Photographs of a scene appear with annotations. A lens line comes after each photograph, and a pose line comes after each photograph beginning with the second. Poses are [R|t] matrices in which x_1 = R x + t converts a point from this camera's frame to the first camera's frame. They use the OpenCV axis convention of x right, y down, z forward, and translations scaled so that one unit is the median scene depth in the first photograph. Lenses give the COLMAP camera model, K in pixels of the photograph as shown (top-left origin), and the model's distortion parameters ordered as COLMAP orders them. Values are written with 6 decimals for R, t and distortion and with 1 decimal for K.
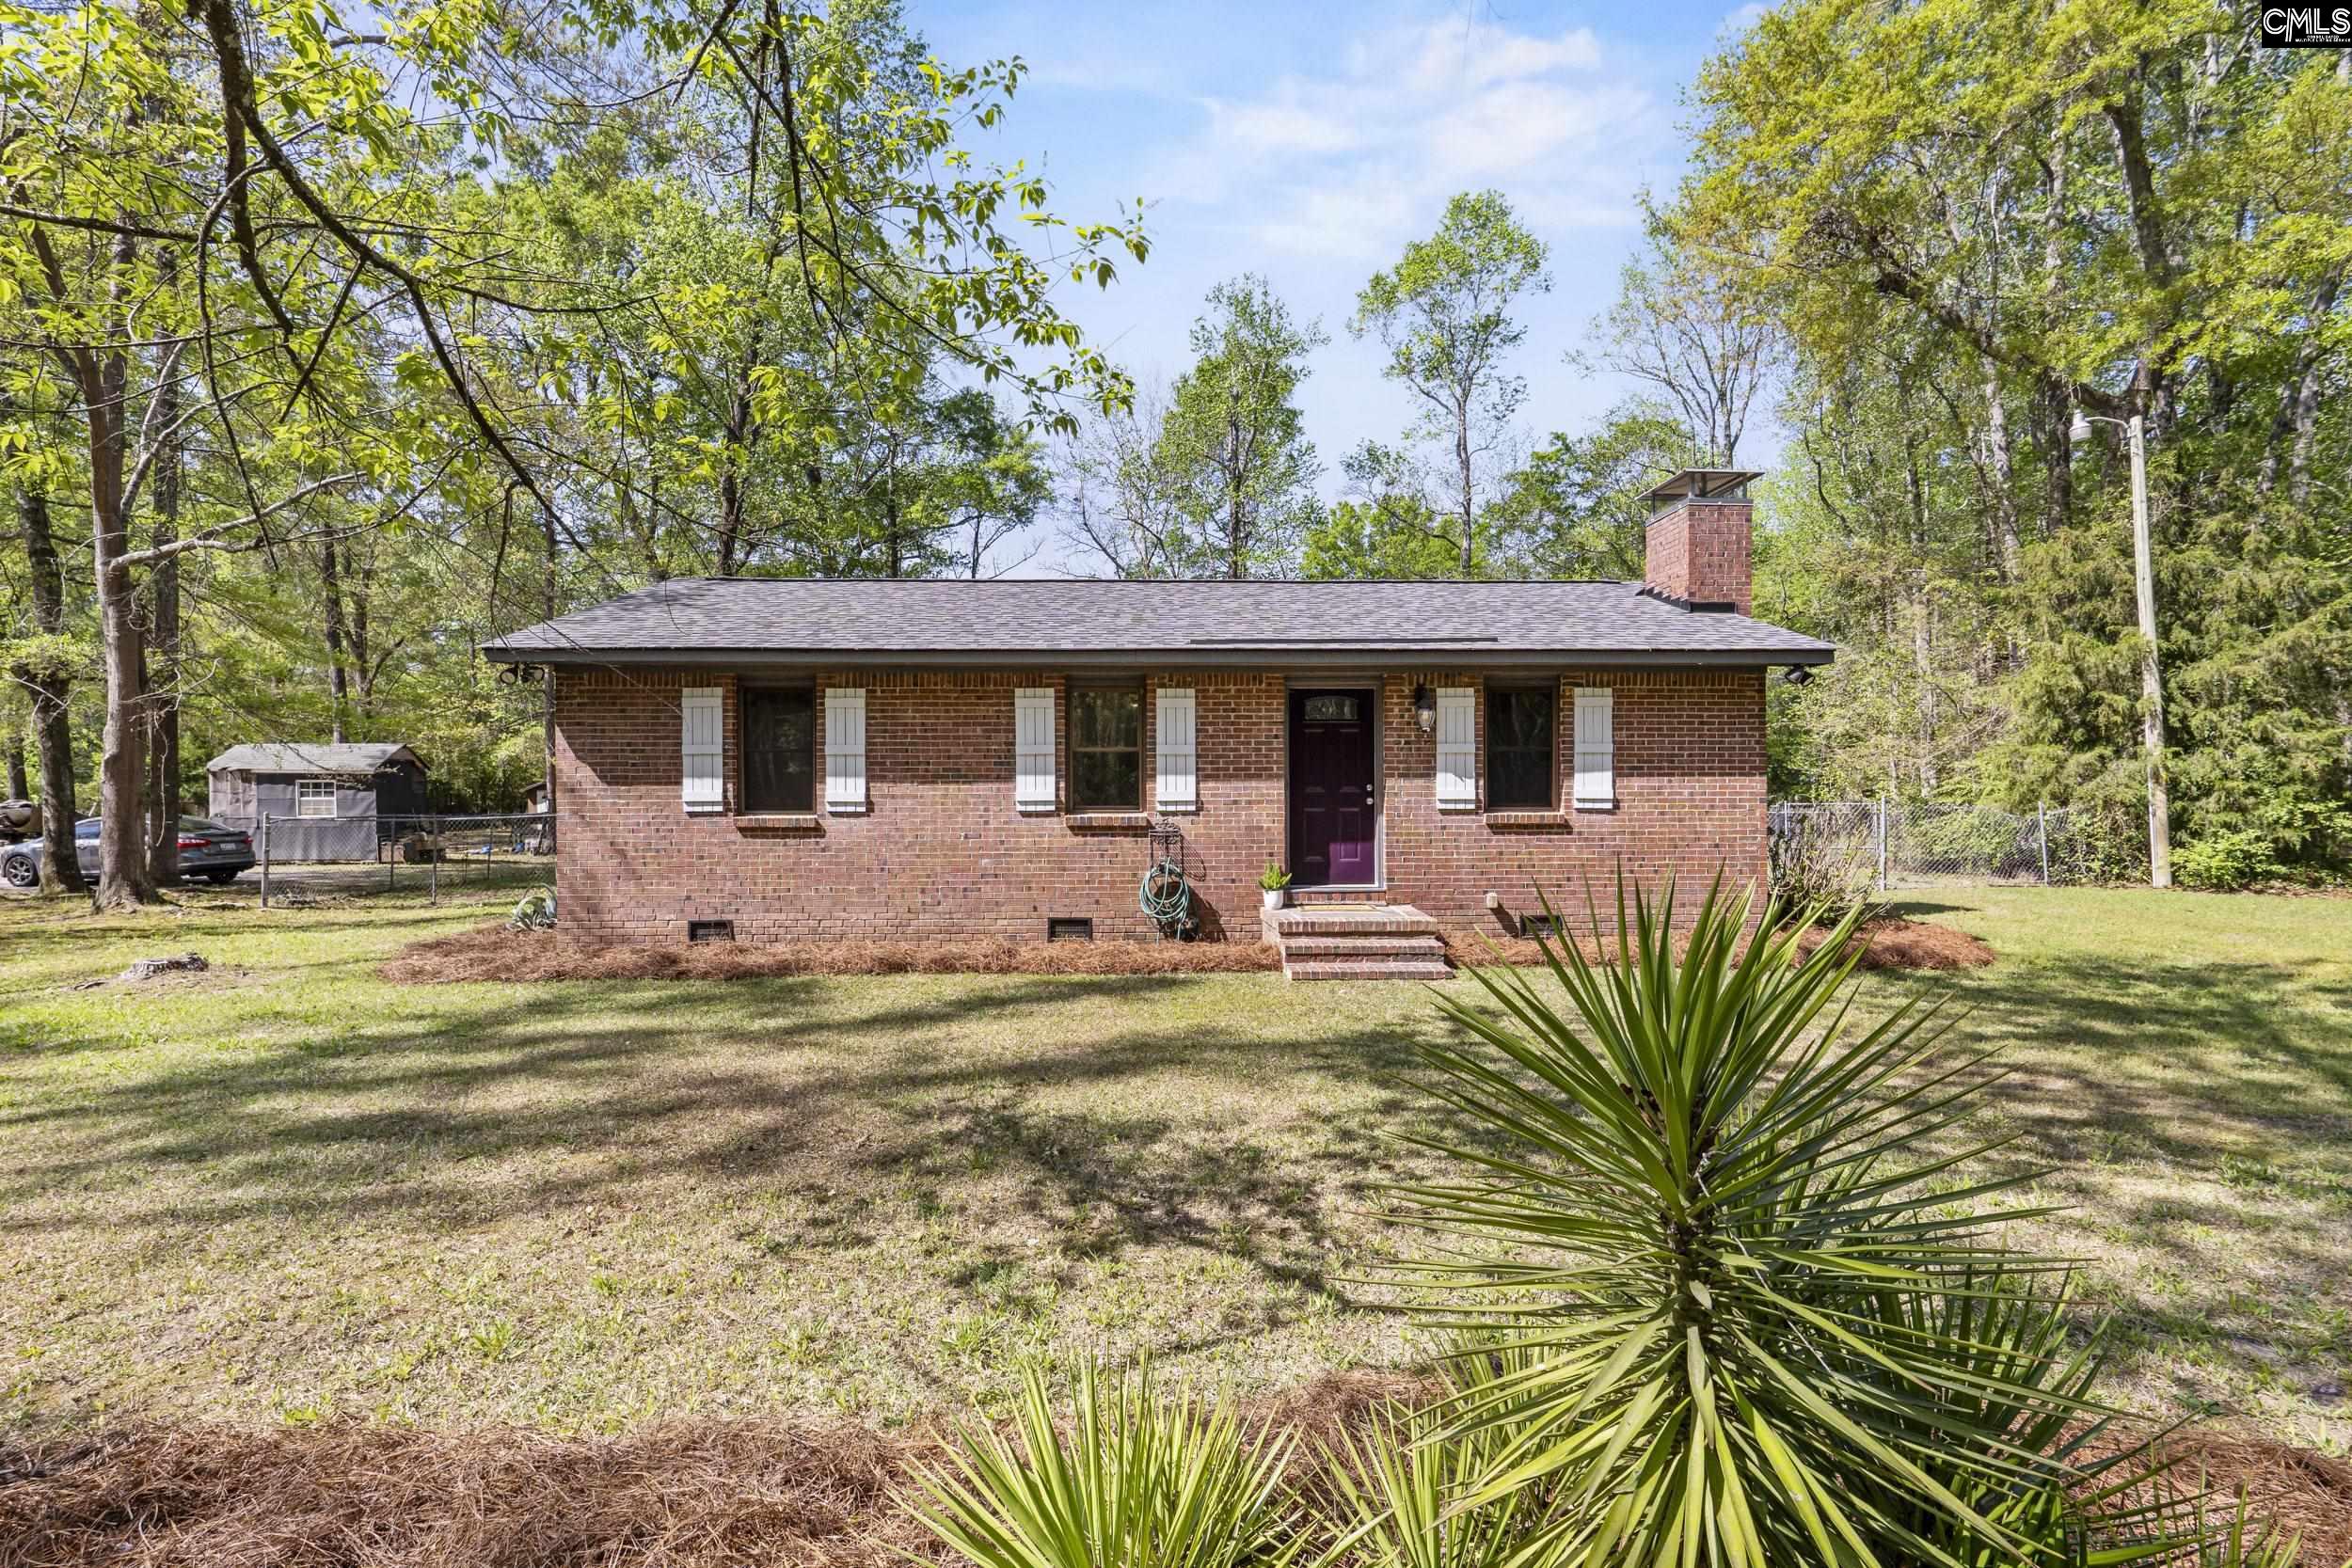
lens RADIAL K [[1074.6, 0, 1167.6], [0, 1074.6, 779.0], [0, 0, 1]] dist [-0.012148, 0.001056]
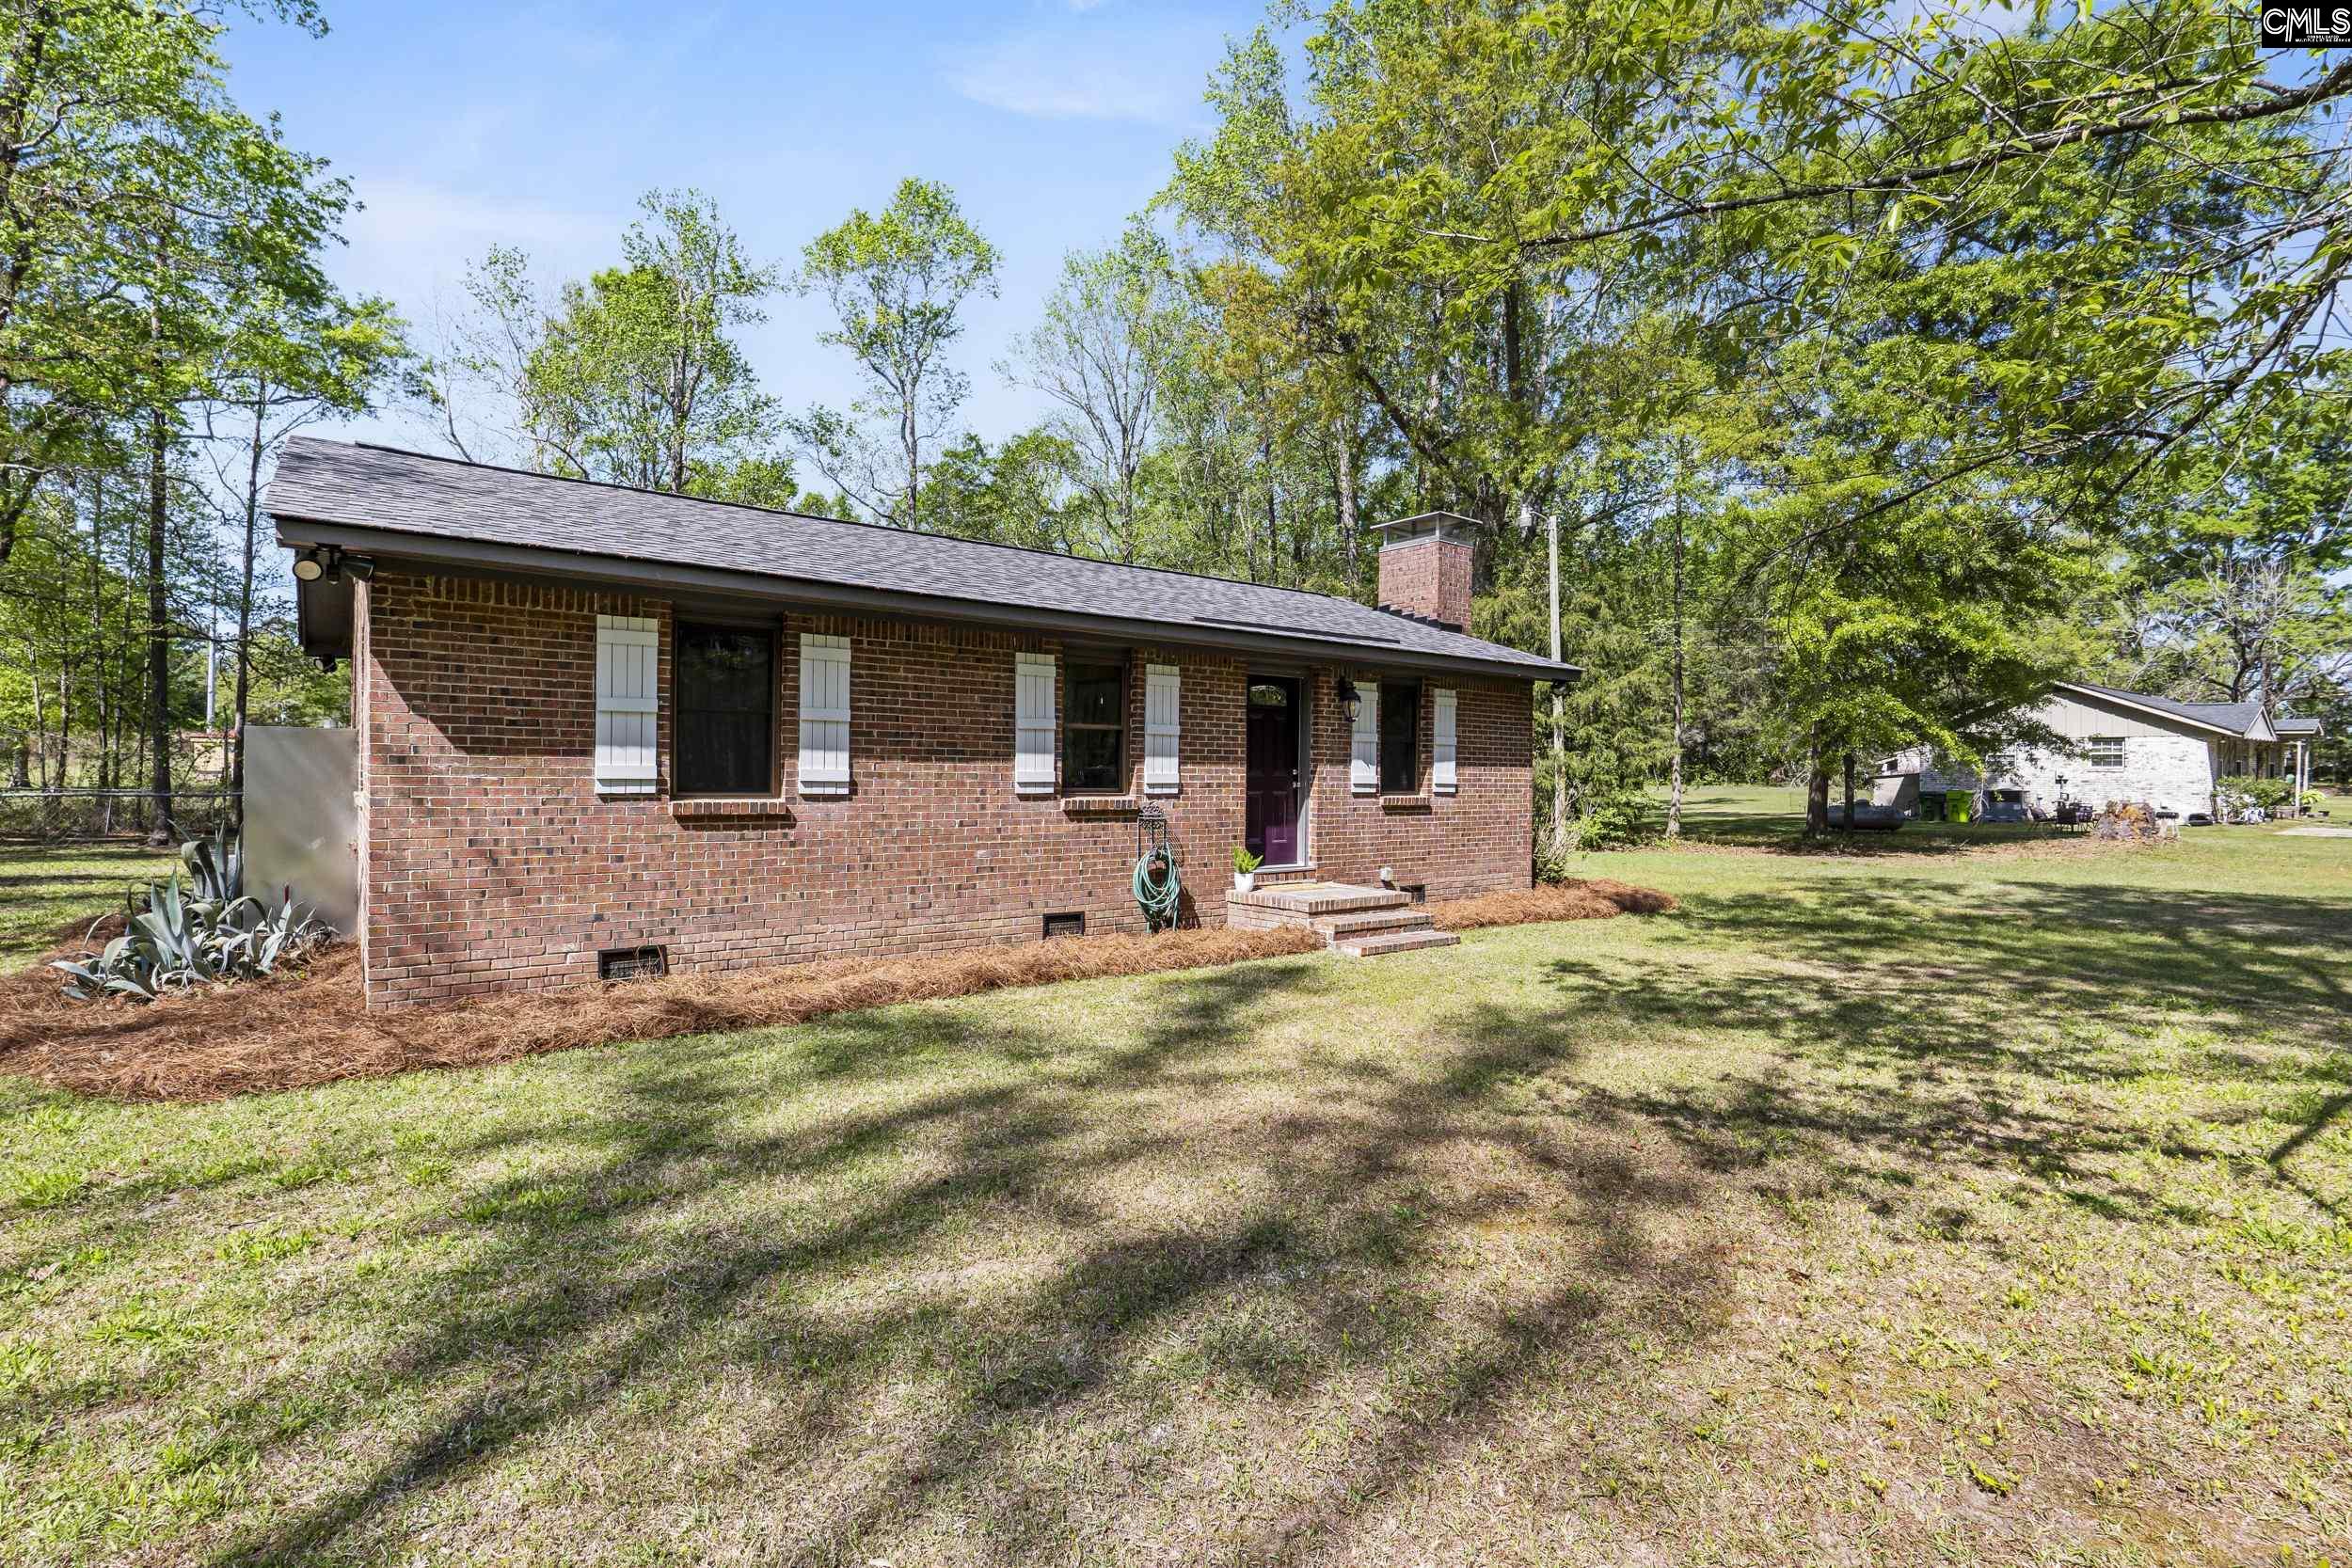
lens RADIAL K [[1074.6, 0, 1141.4], [0, 1074.6, 783.1], [0, 0, 1]] dist [-0.012148, 0.001056]
pose [[0.817265, 0.007631, 0.576212, -0.557436], [-0.018408, 0.999748, 0.012870, 0.008013], [-0.575968, -0.021126, 0.817199, 0.231660]]
